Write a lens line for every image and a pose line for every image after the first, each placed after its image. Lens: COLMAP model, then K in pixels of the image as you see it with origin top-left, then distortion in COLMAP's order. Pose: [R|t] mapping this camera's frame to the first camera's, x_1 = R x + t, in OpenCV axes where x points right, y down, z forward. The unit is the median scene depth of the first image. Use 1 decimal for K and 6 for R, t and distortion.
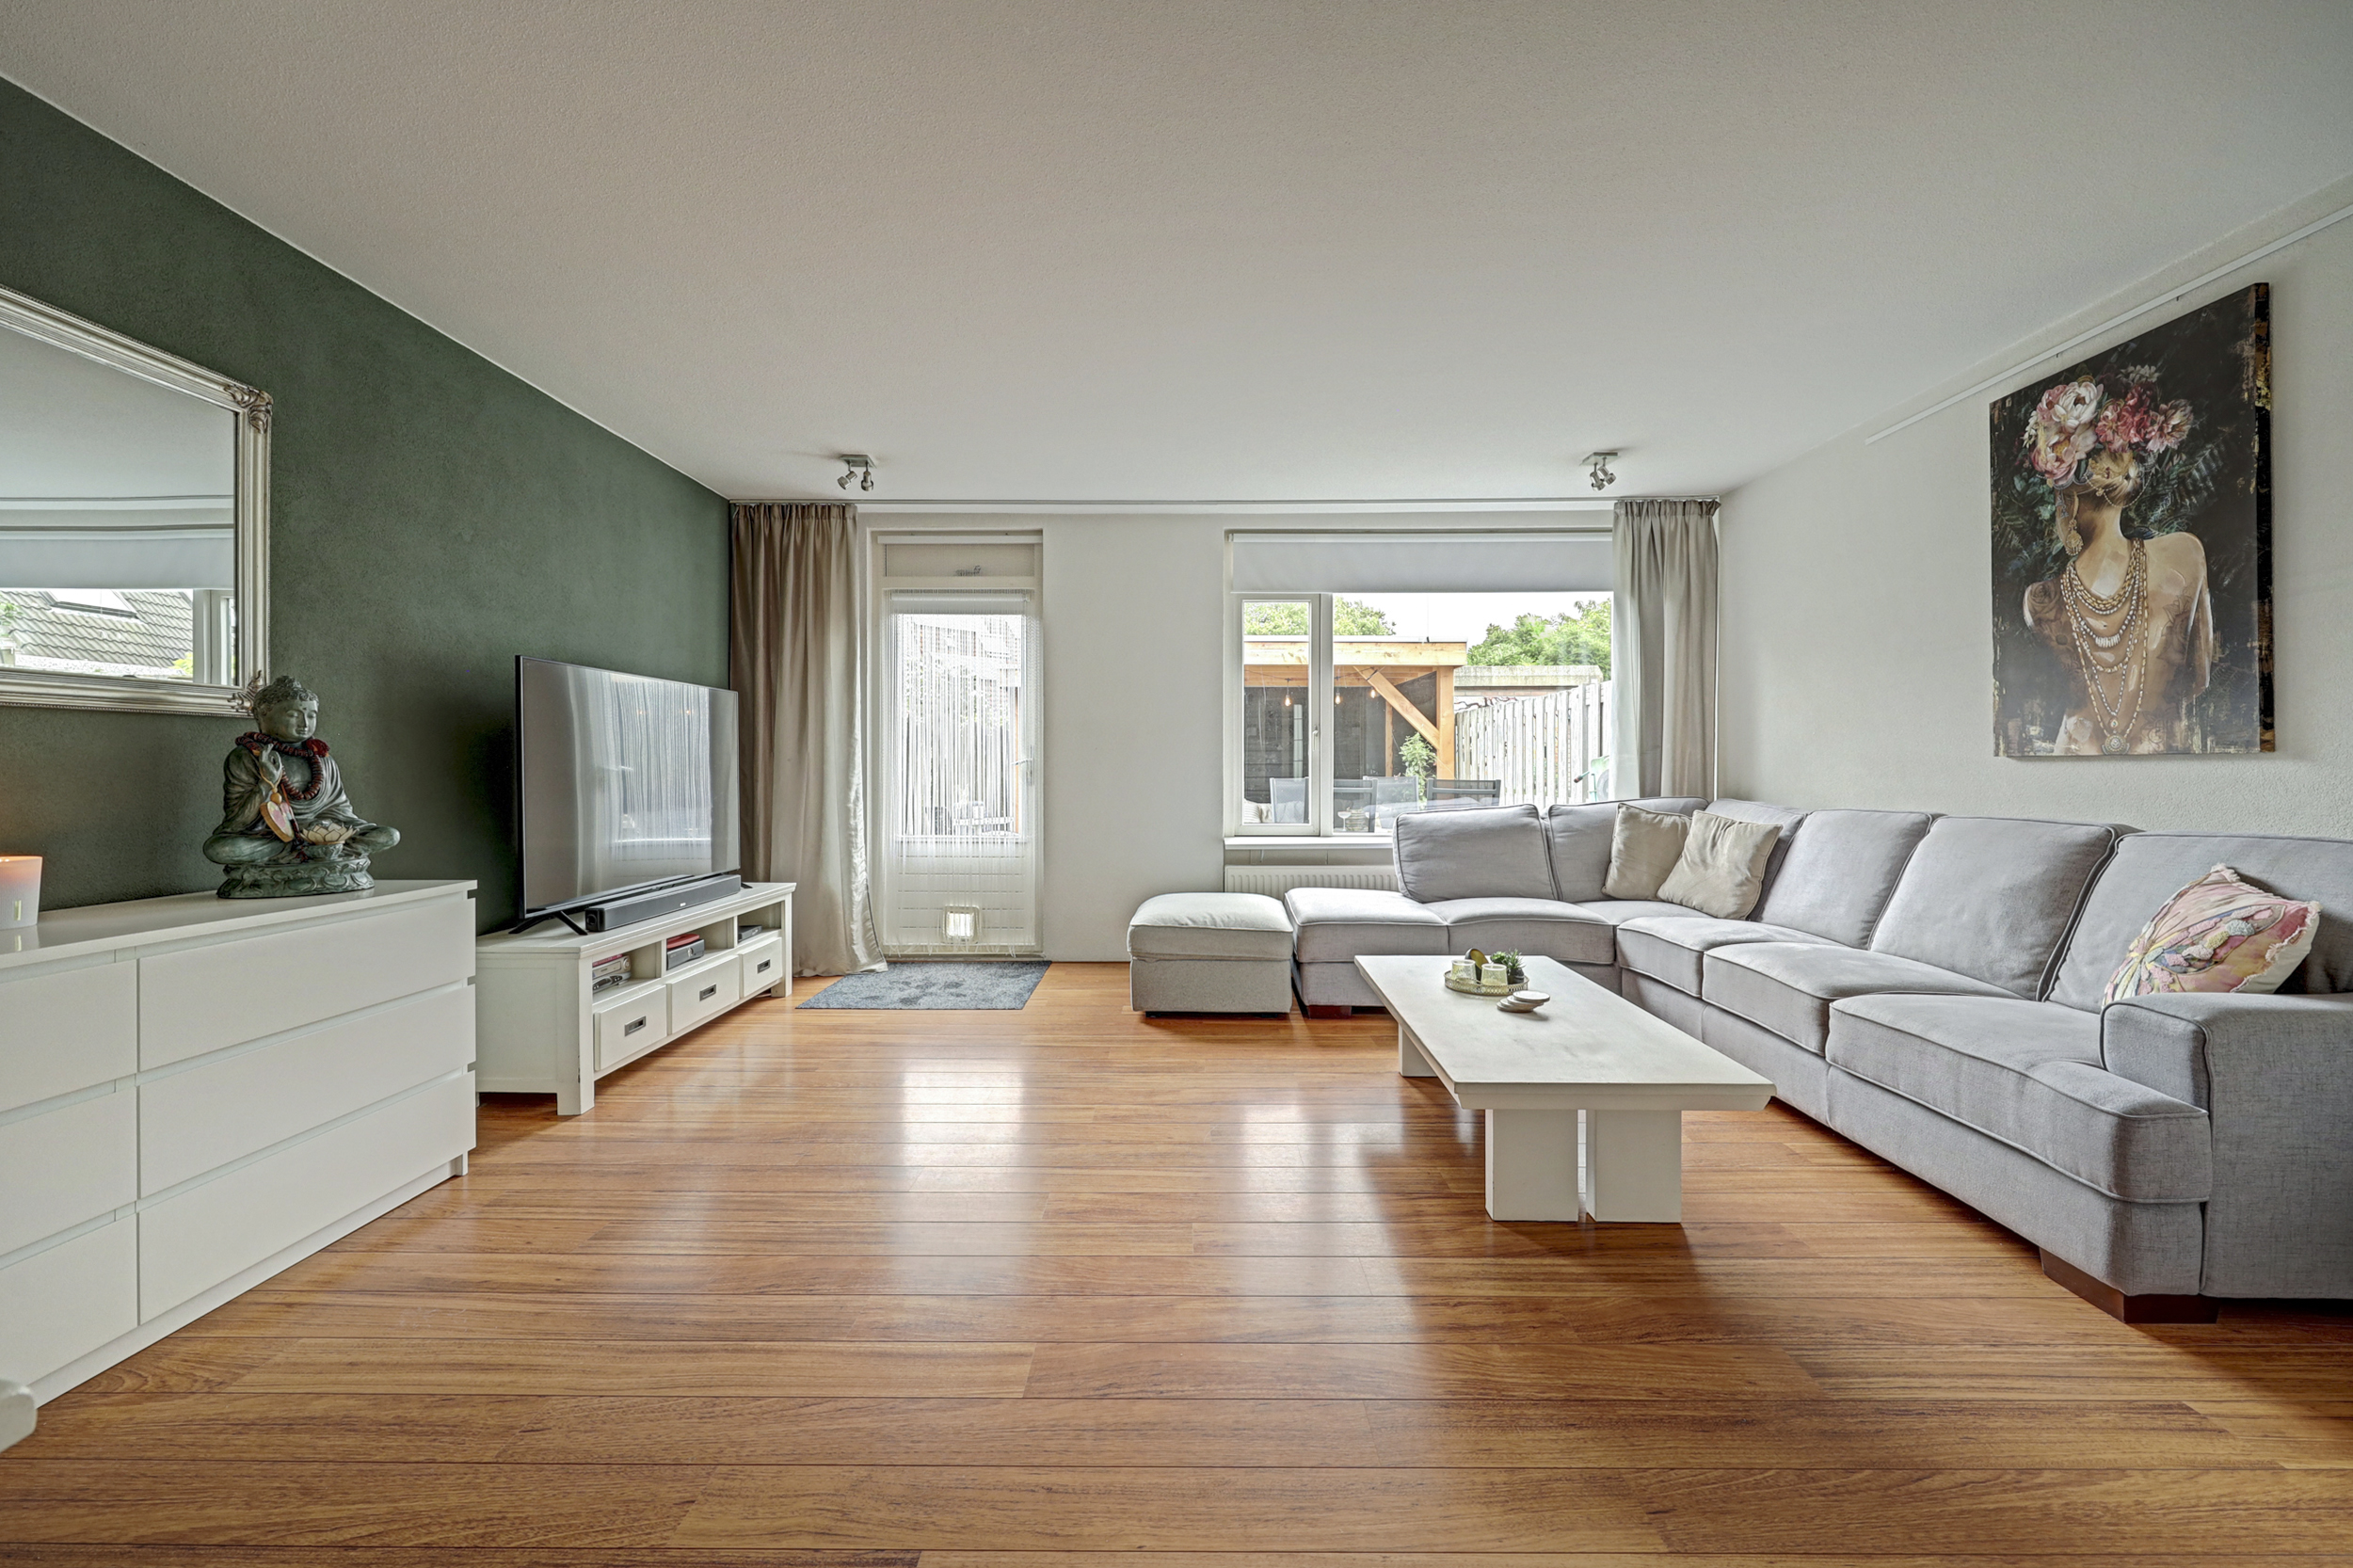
lens RADIAL K [[960.4, 0, 1186.7], [0, 960.4, 775.3], [0, 0, 1]] dist [0.001189, 0.000206]
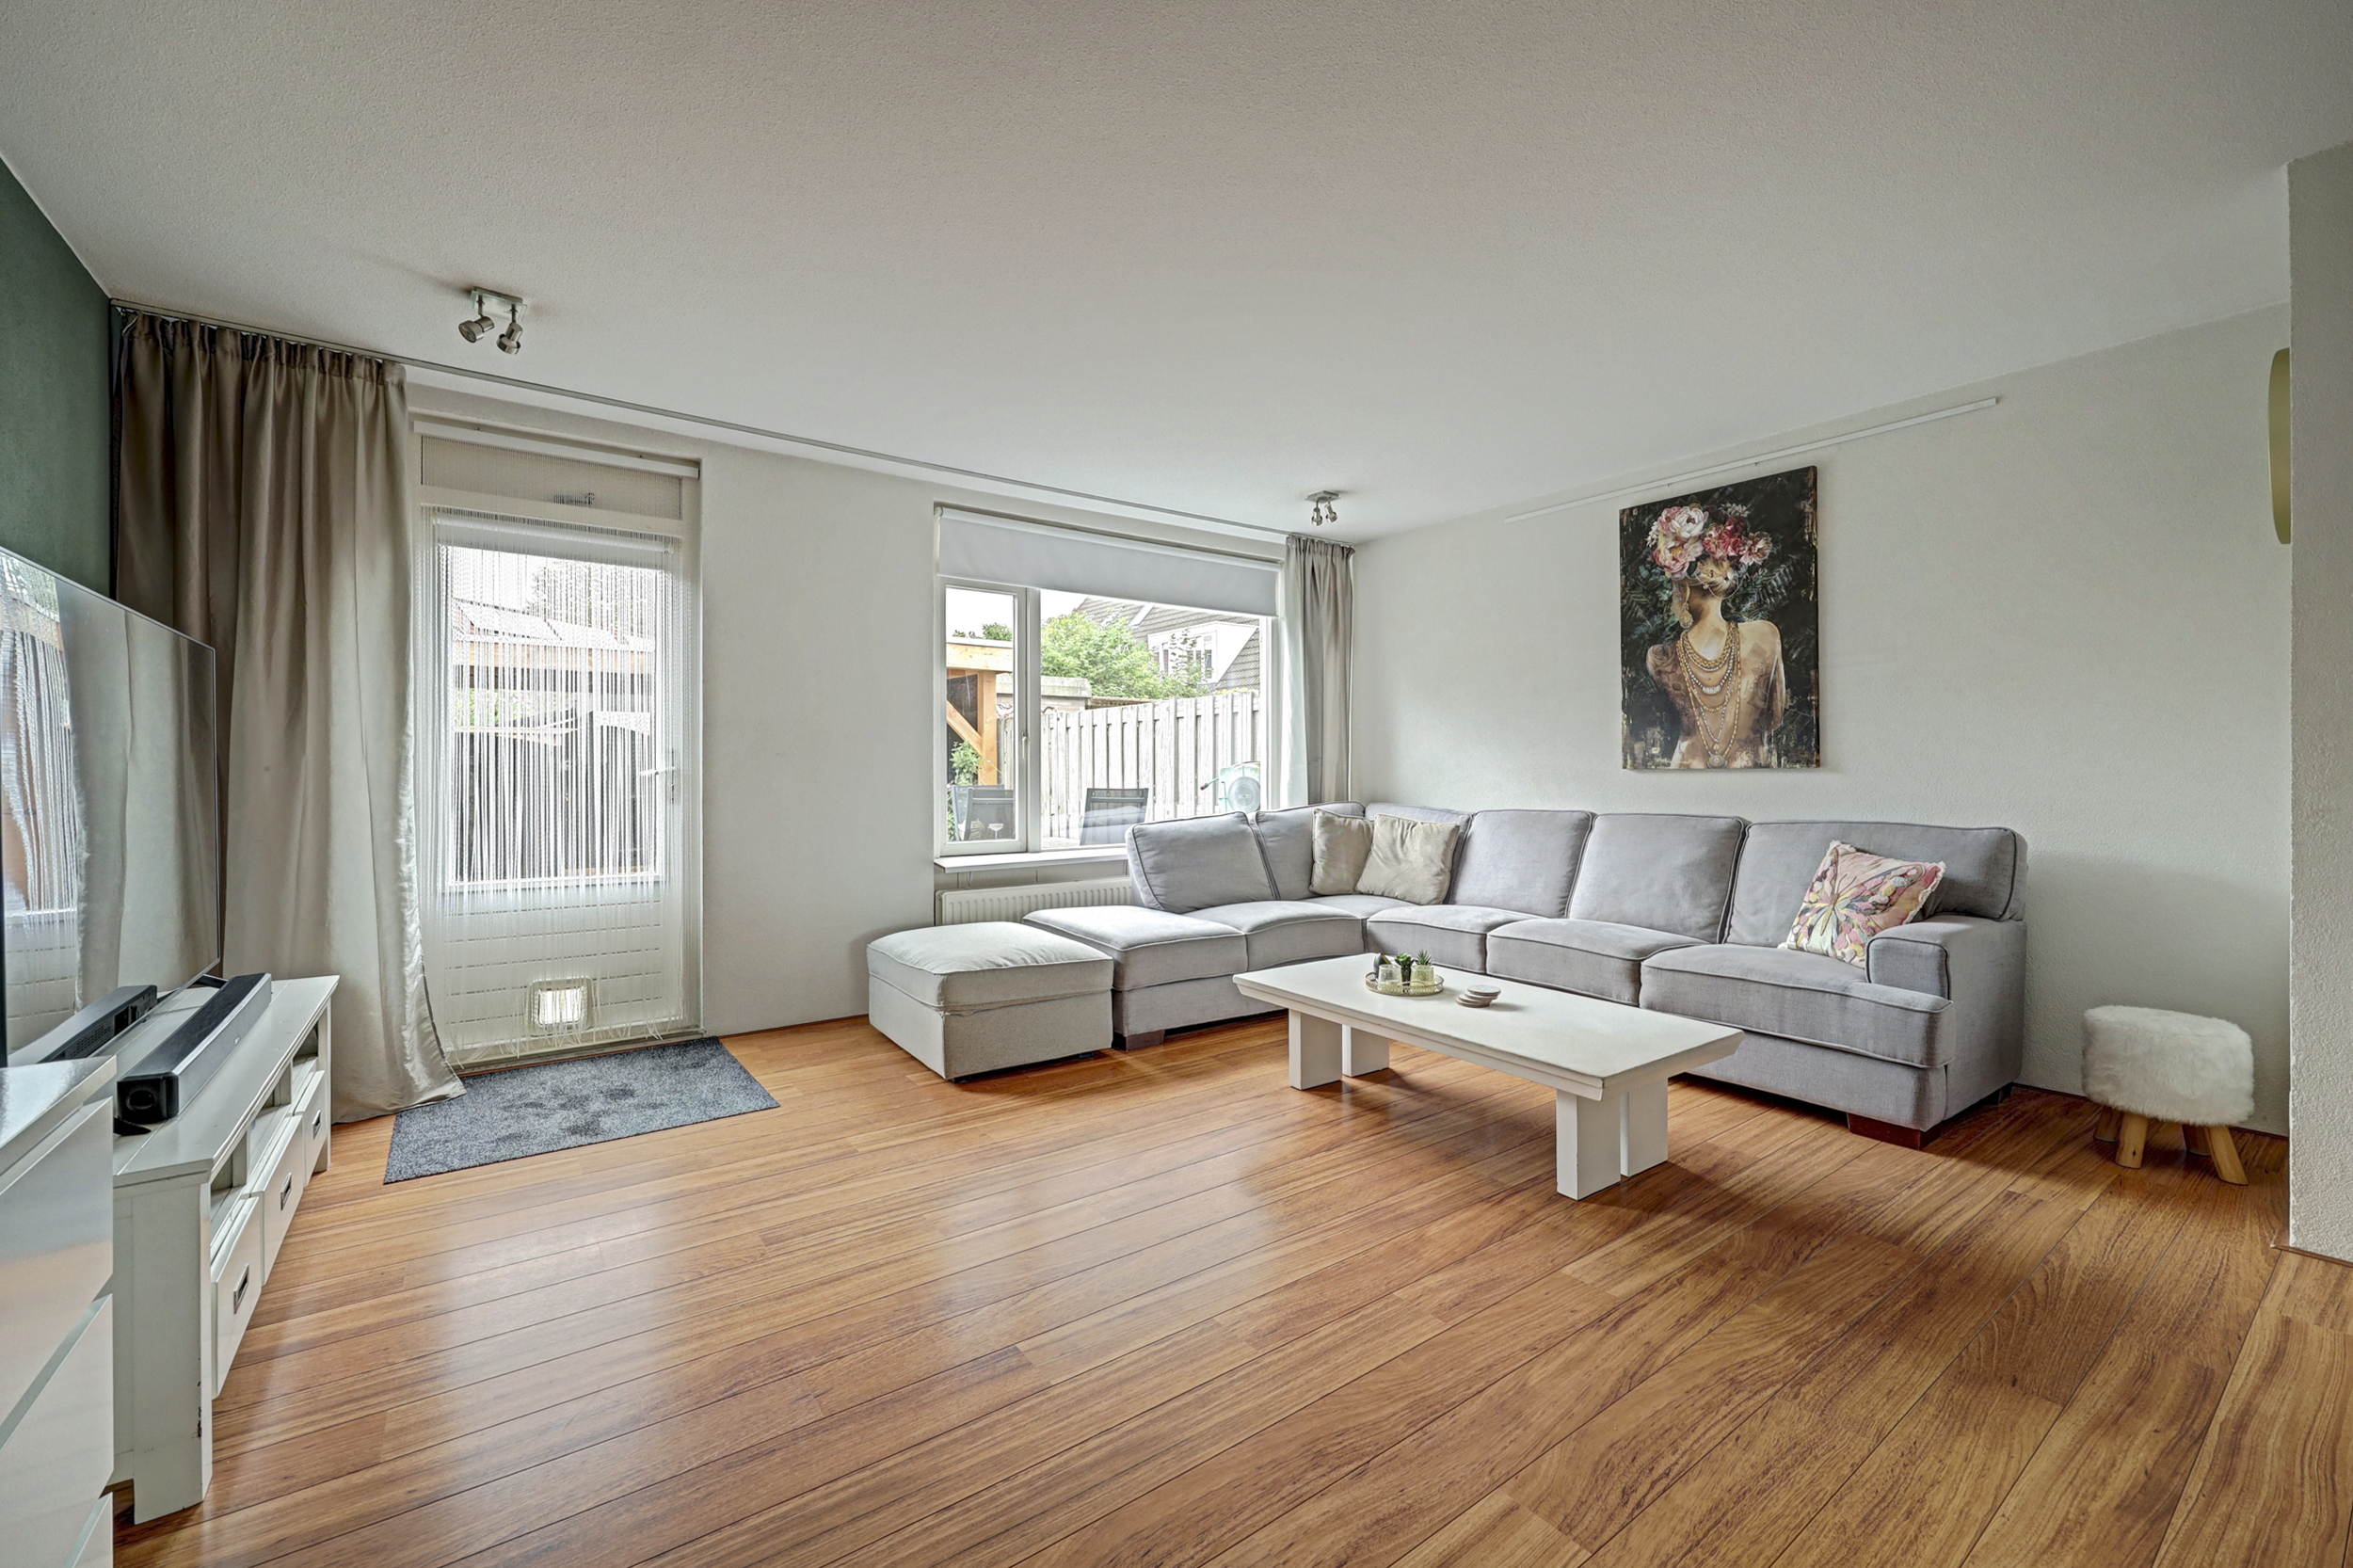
lens RADIAL K [[960.4, 0, 1201.8], [0, 960.4, 780.7], [0, 0, 1]] dist [0.001189, 0.000206]
pose [[0.798234, -0.007045, 0.602306, -0.483854], [0.006559, 0.999974, 0.003005, -0.011087], [-0.602312, 0.001552, 0.798260, 0.282327]]
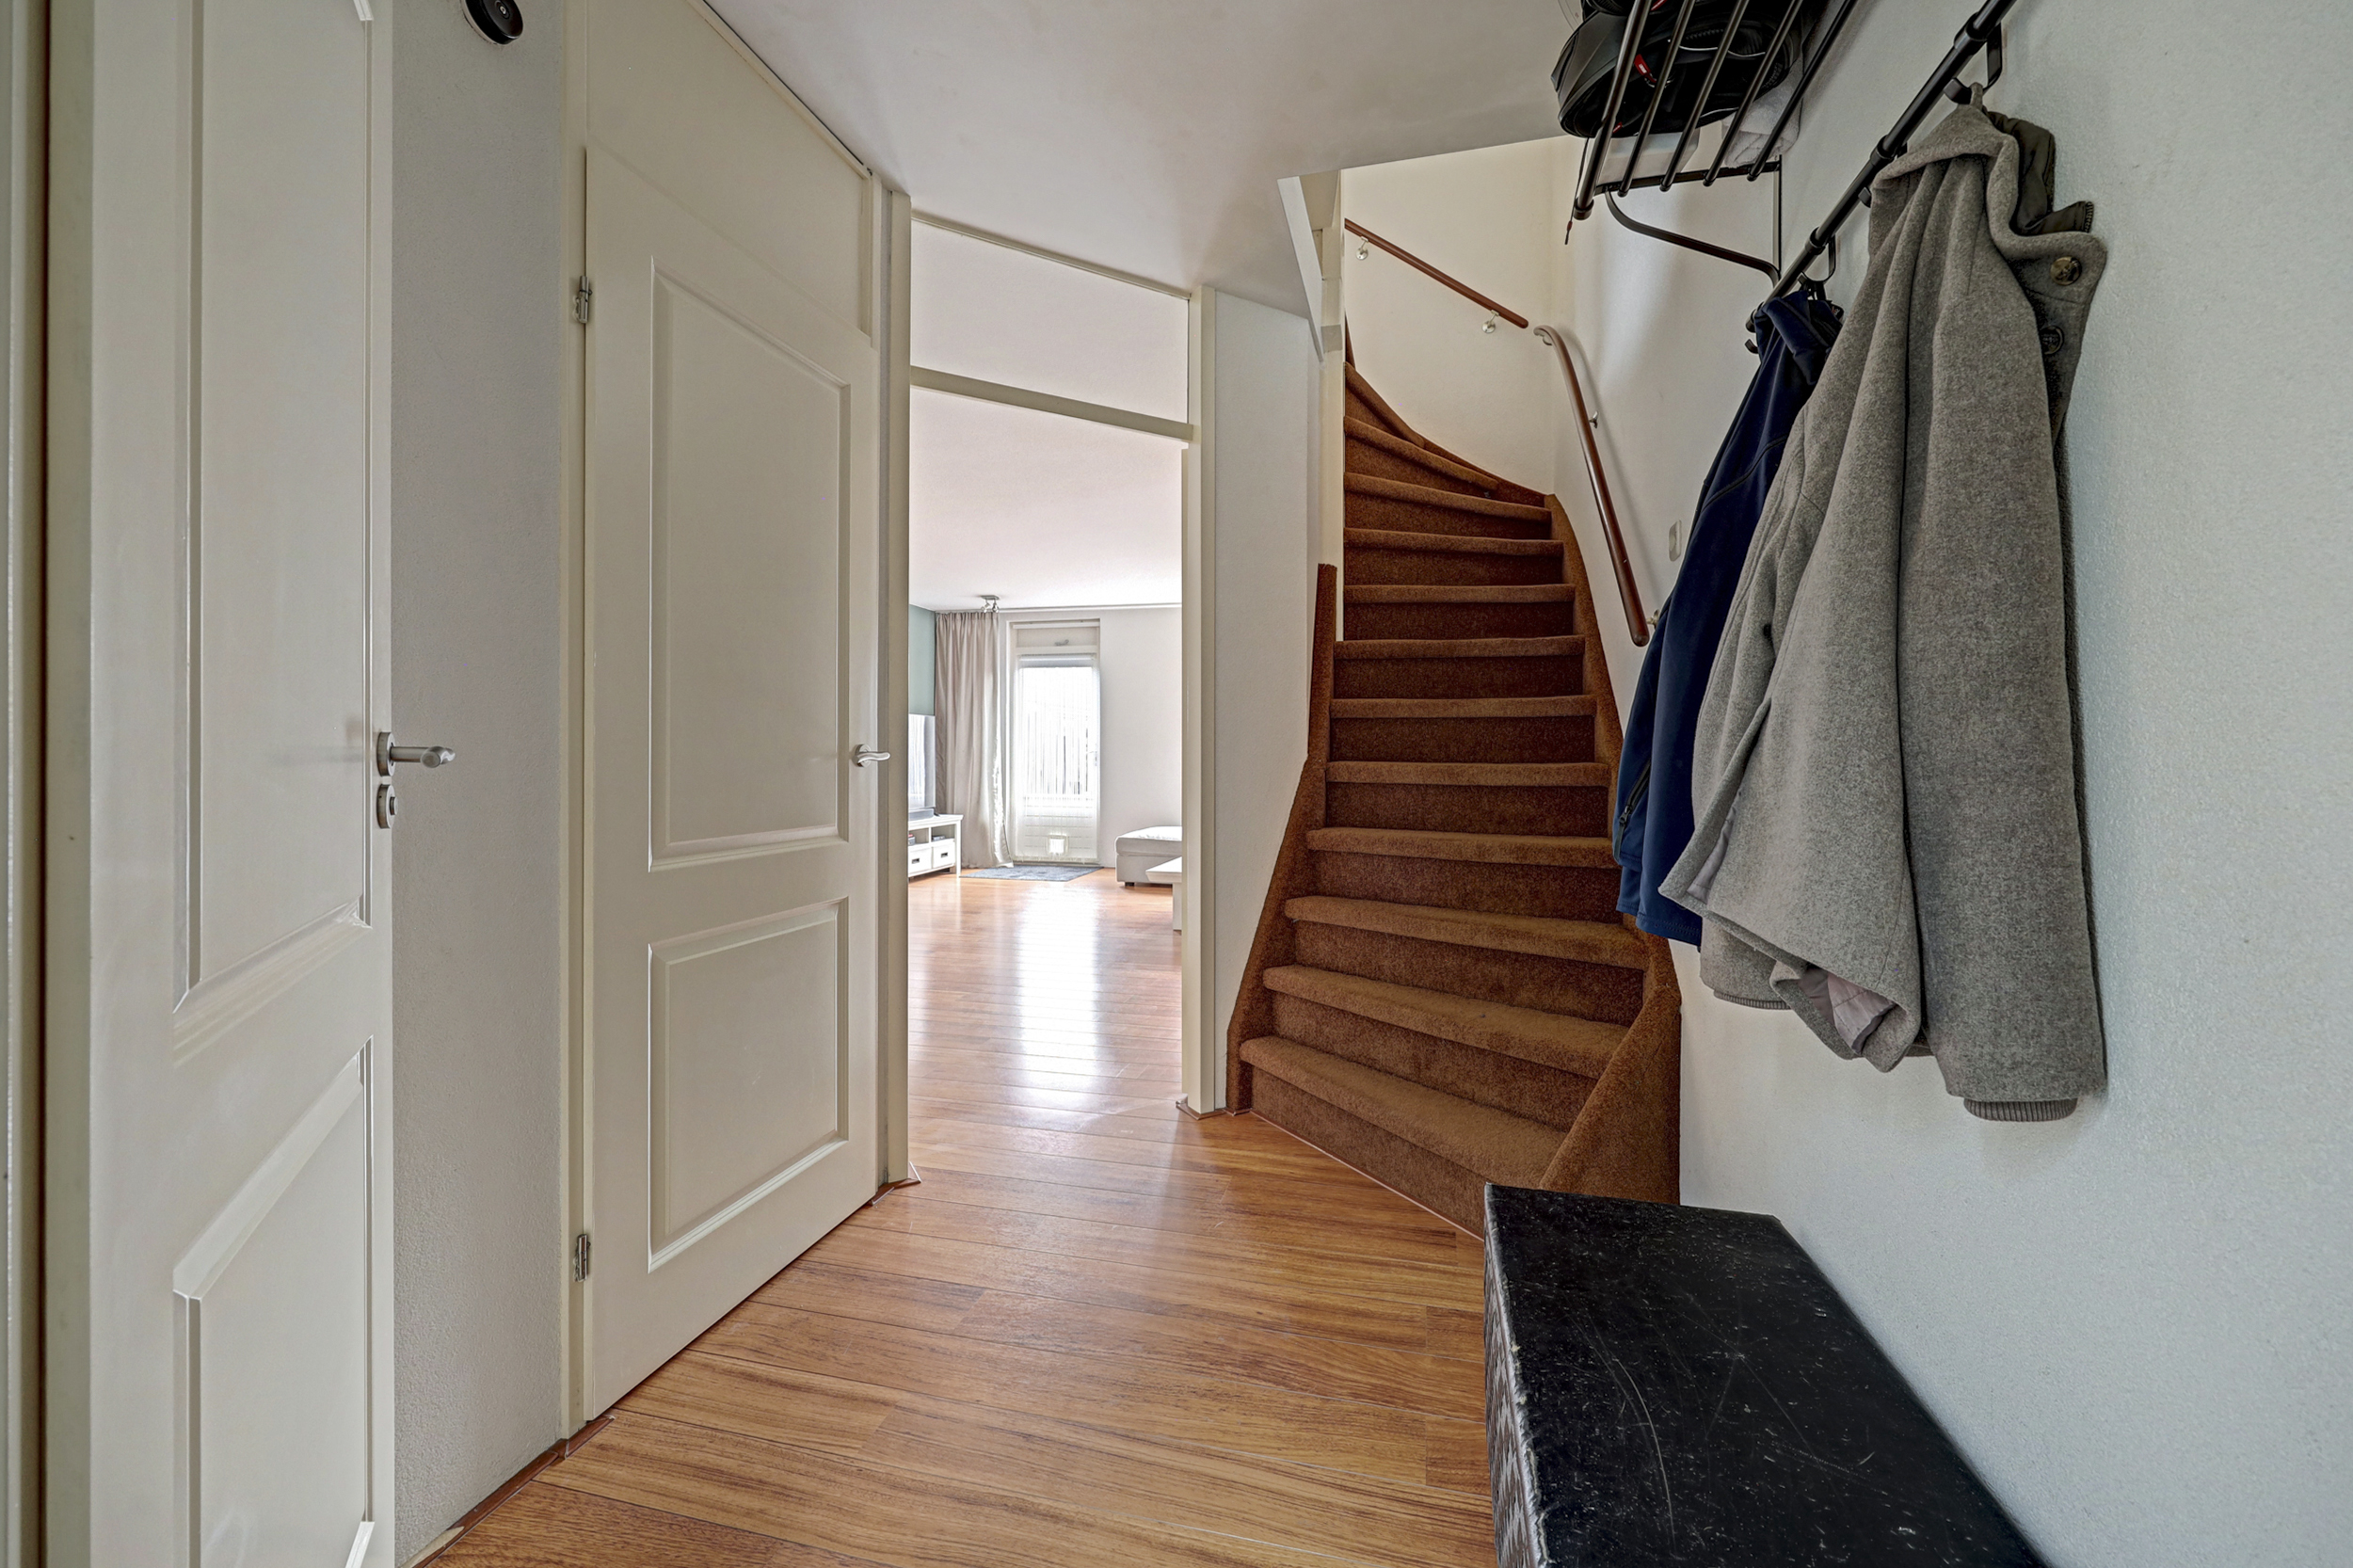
lens RADIAL K [[960.4, 0, 1191.3], [0, 960.4, 763.3], [0, 0, 1]] dist [0.001189, 0.000206]
pose [[0.972975, 0.004154, -0.230871, 0.685230], [-0.004560, 0.999989, -0.001225, 0.012741], [0.230863, 0.002244, 0.972984, -1.084349]]
